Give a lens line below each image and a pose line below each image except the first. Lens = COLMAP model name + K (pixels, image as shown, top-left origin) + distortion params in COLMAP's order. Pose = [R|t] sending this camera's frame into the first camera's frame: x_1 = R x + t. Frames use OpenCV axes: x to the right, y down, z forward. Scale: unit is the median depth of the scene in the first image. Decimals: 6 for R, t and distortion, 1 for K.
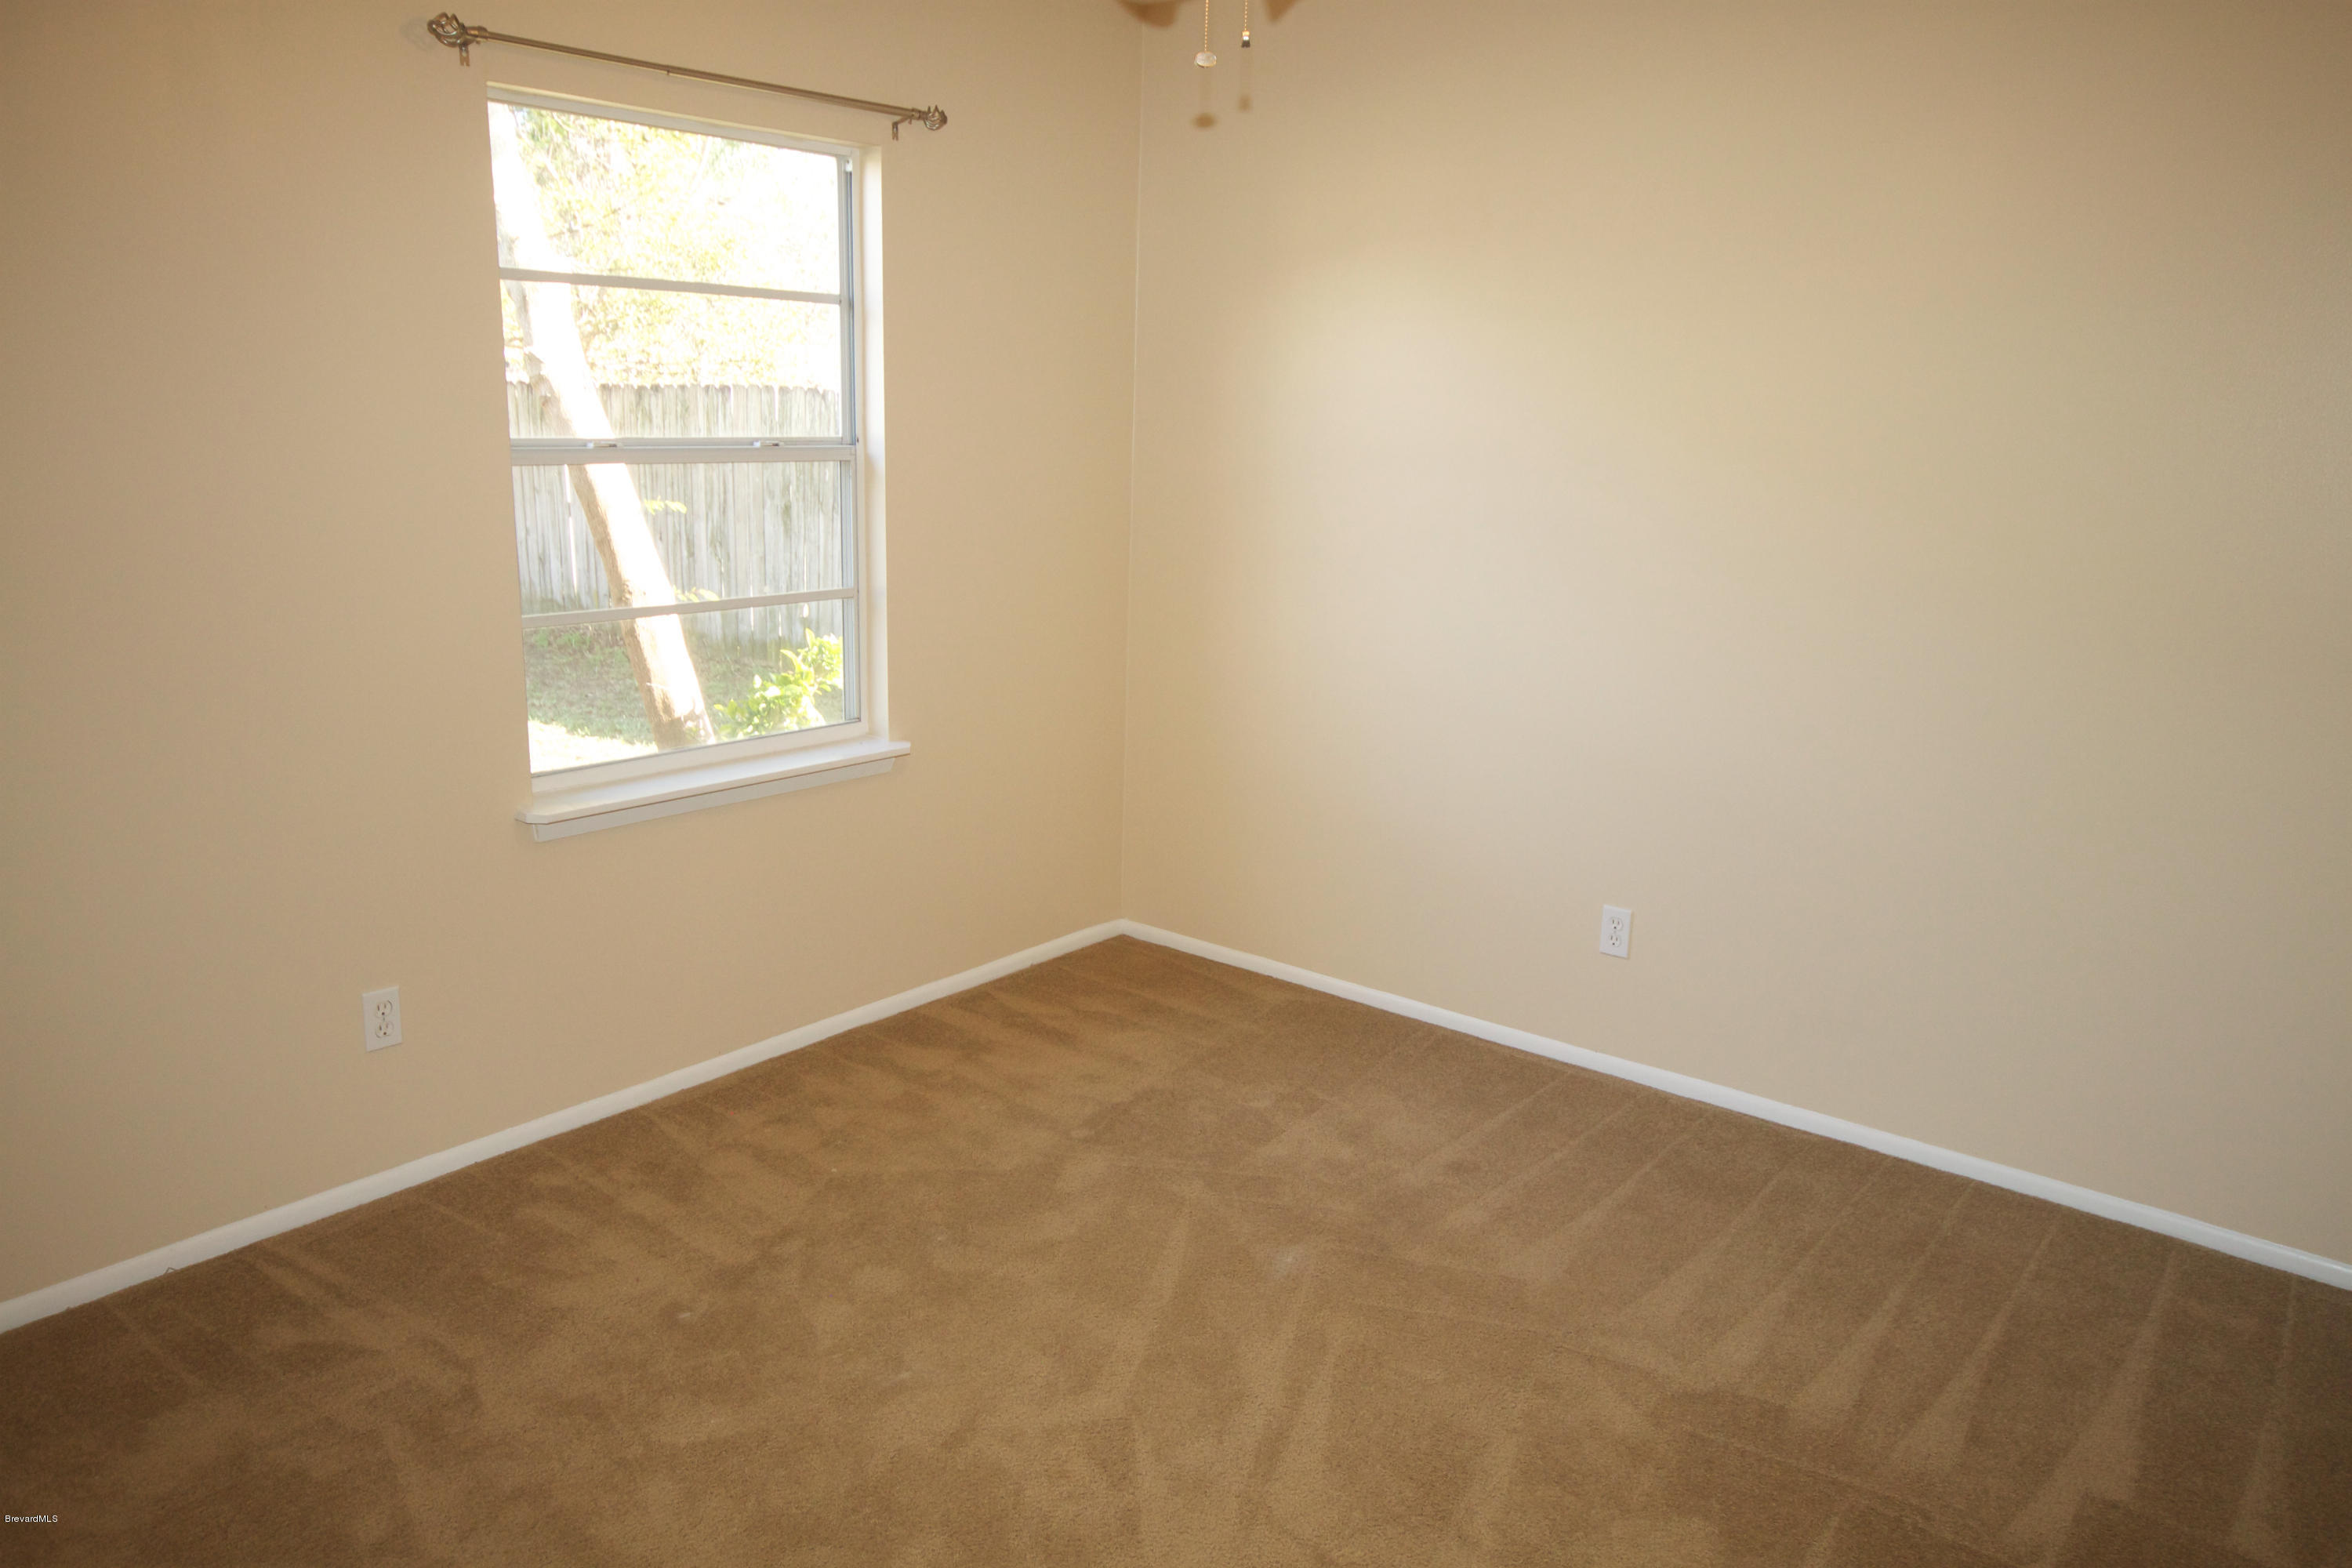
lens RADIAL K [[1666.0, 0, 1179.2], [0, 1666.0, 783.0], [0, 0, 1]] dist [-0.021595, 0.018385]
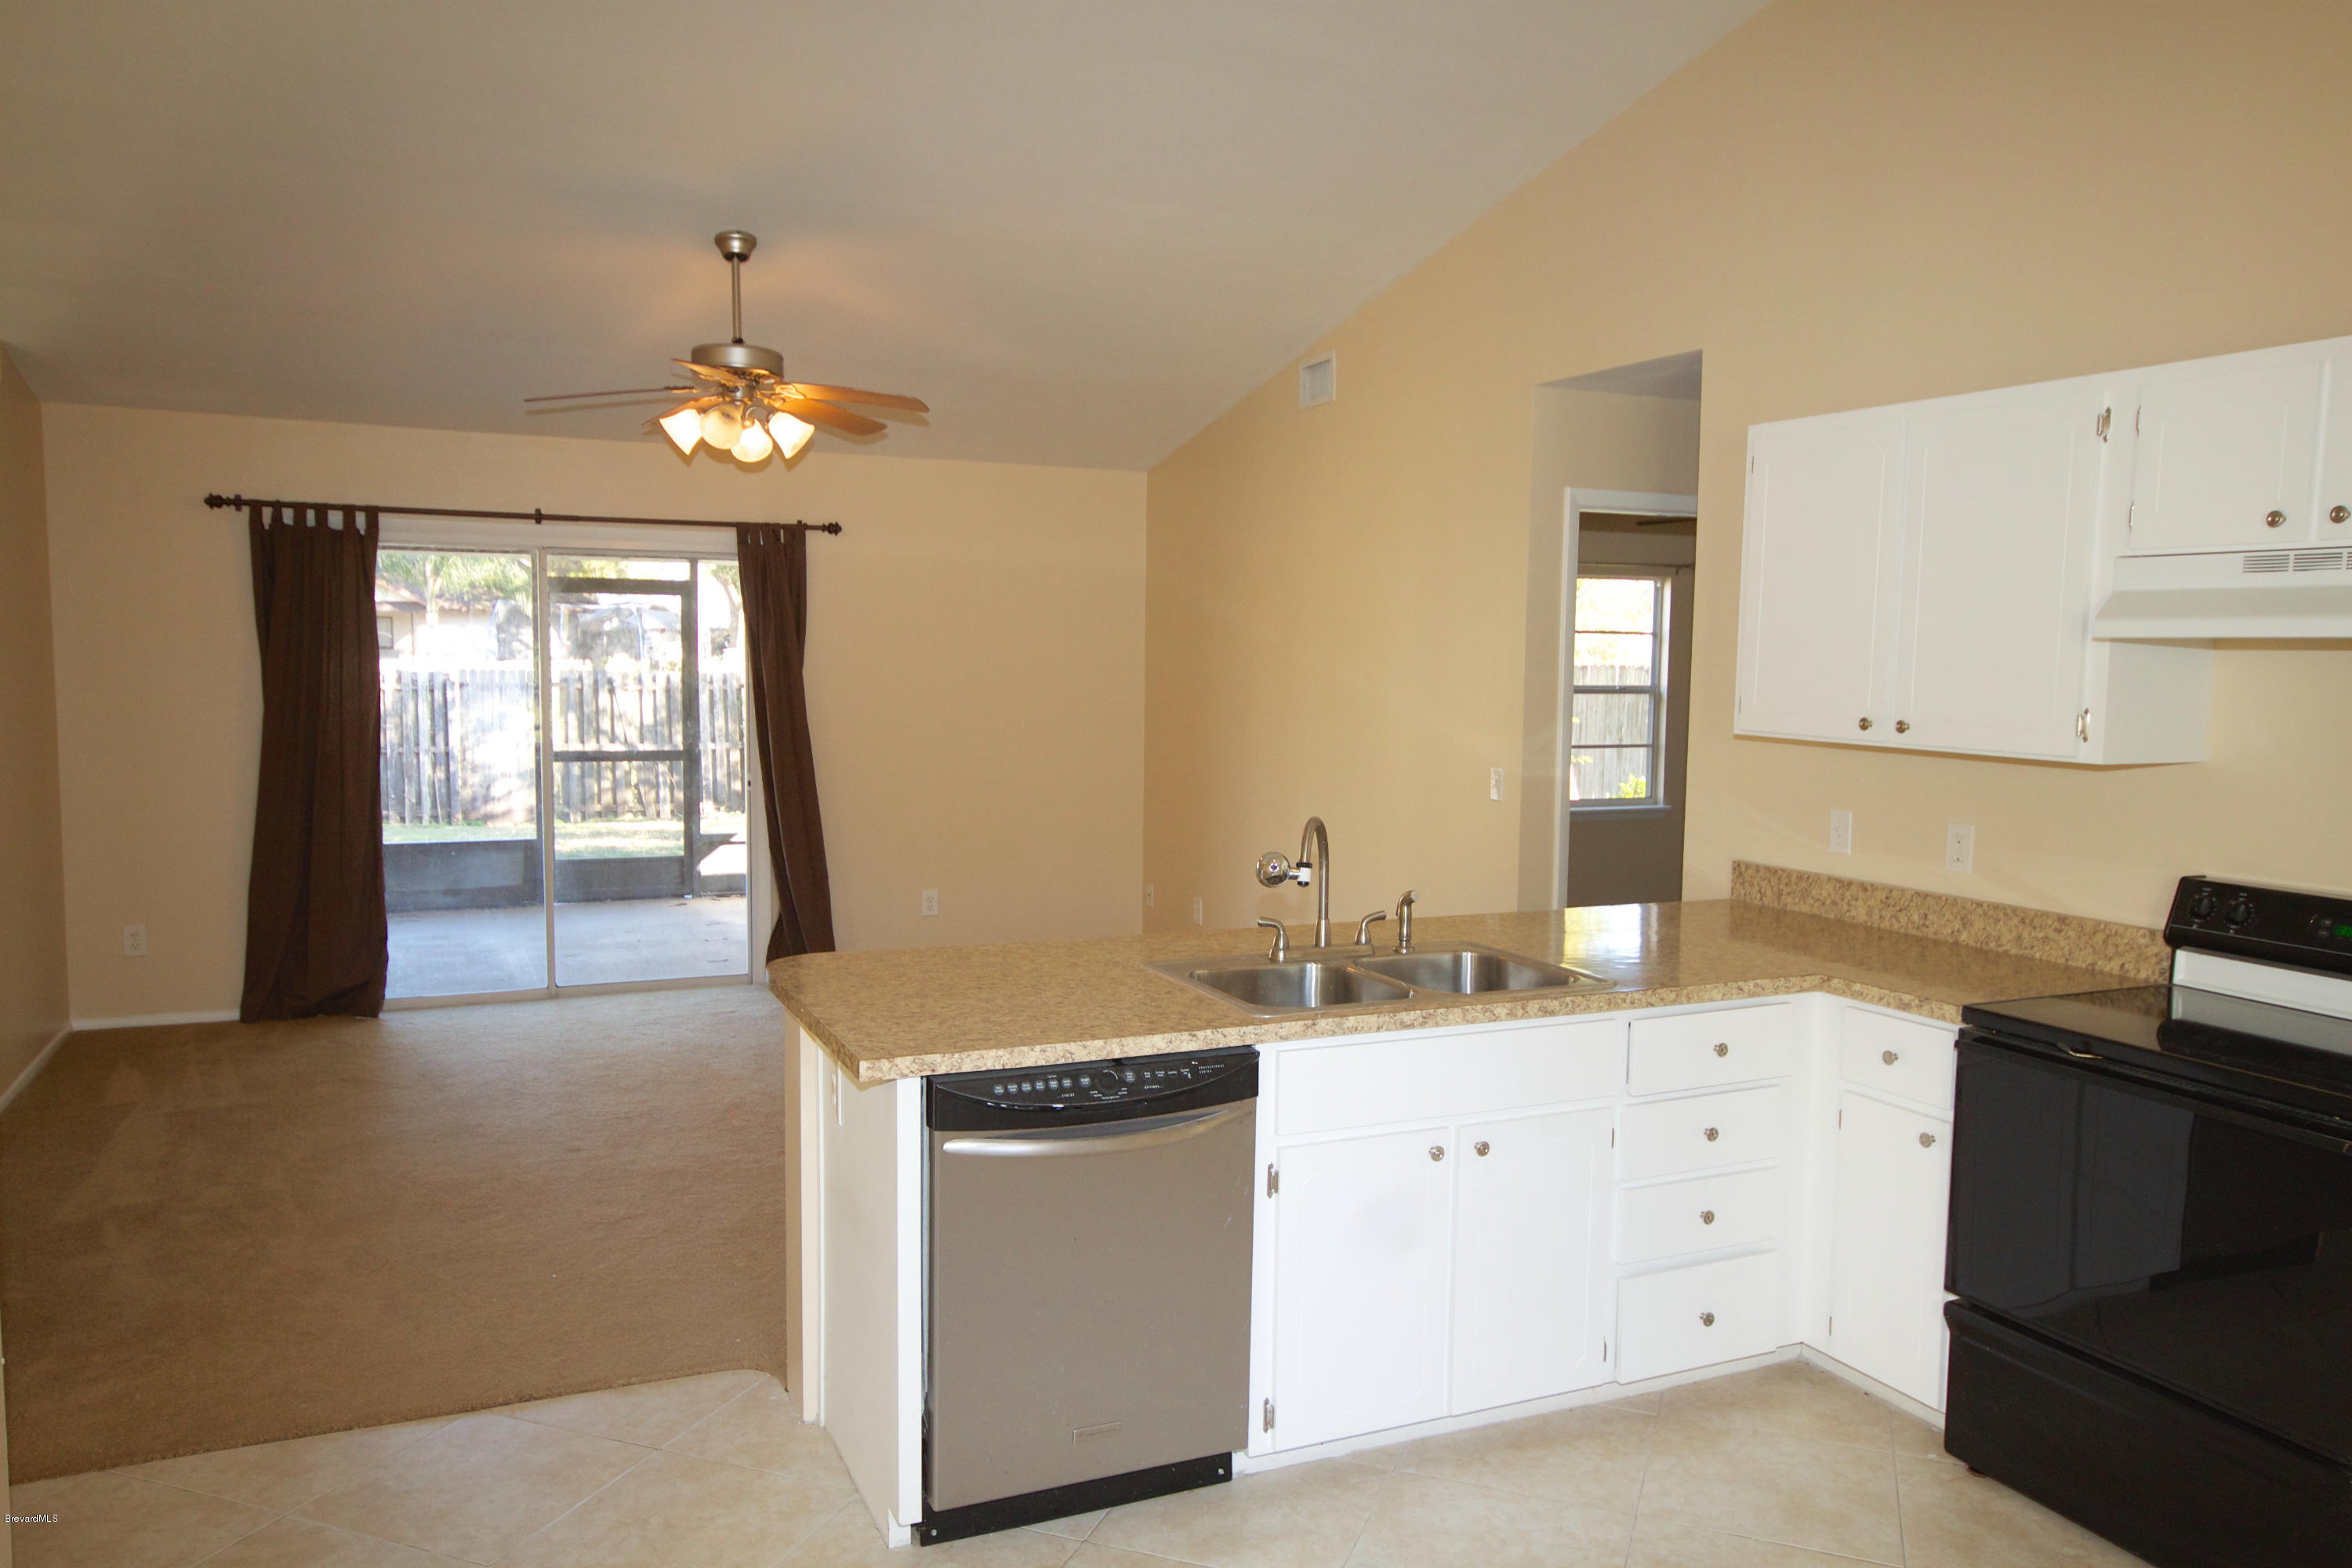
lens RADIAL K [[1666.0, 0, 1177.8], [0, 1666.0, 783.1], [0, 0, 1]] dist [-0.021595, 0.018385]
pose [[0.891567, 0.020783, -0.452412, 0.320080], [-0.093676, 0.985806, -0.139322, 0.376888], [0.443095, 0.166595, 0.880859, -1.604239]]
